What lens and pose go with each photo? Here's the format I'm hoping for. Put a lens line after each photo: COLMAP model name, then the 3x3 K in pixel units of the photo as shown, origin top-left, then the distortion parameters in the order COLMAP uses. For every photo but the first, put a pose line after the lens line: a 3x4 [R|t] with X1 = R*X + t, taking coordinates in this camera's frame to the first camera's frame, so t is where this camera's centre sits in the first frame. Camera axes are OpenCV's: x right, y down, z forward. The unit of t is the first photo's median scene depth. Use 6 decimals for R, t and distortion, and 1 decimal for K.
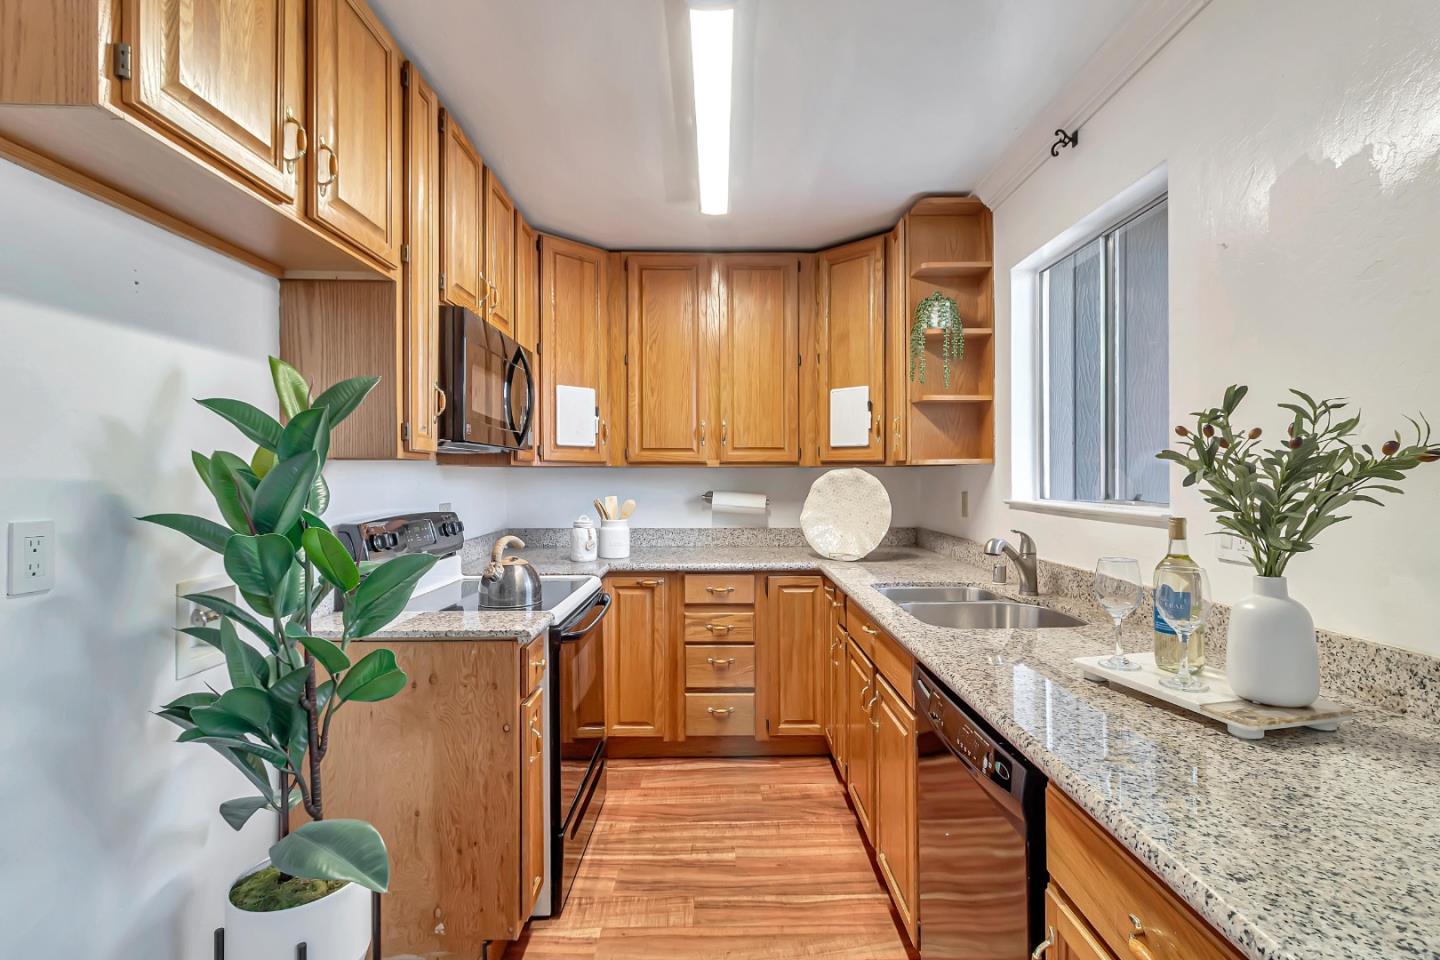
lens RADIAL K [[679.0, 0, 722.4], [0, 679.0, 456.4], [0, 0, 1]] dist [0.003380, -0.000400]
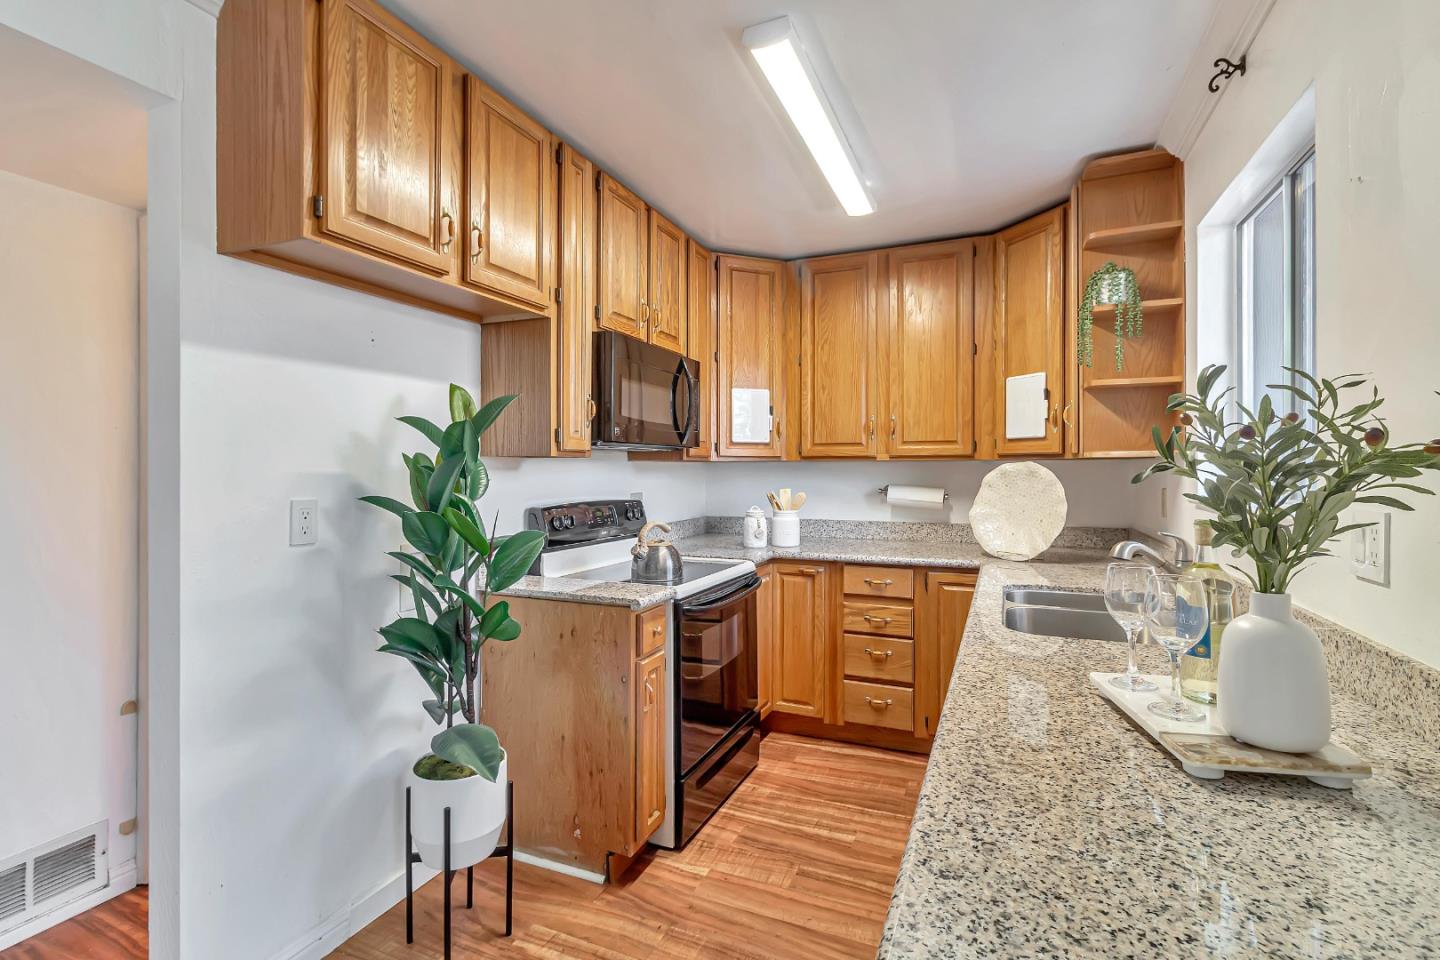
lens RADIAL K [[665.1, 0, 714.0], [0, 665.1, 446.2], [0, 0, 1]] dist [0.001391, 0.000724]
pose [[0.911601, -0.014755, -0.410810, 0.232319], [0.012285, 0.999887, -0.008652, -0.001328], [0.410892, 0.002841, 0.911680, -0.008170]]
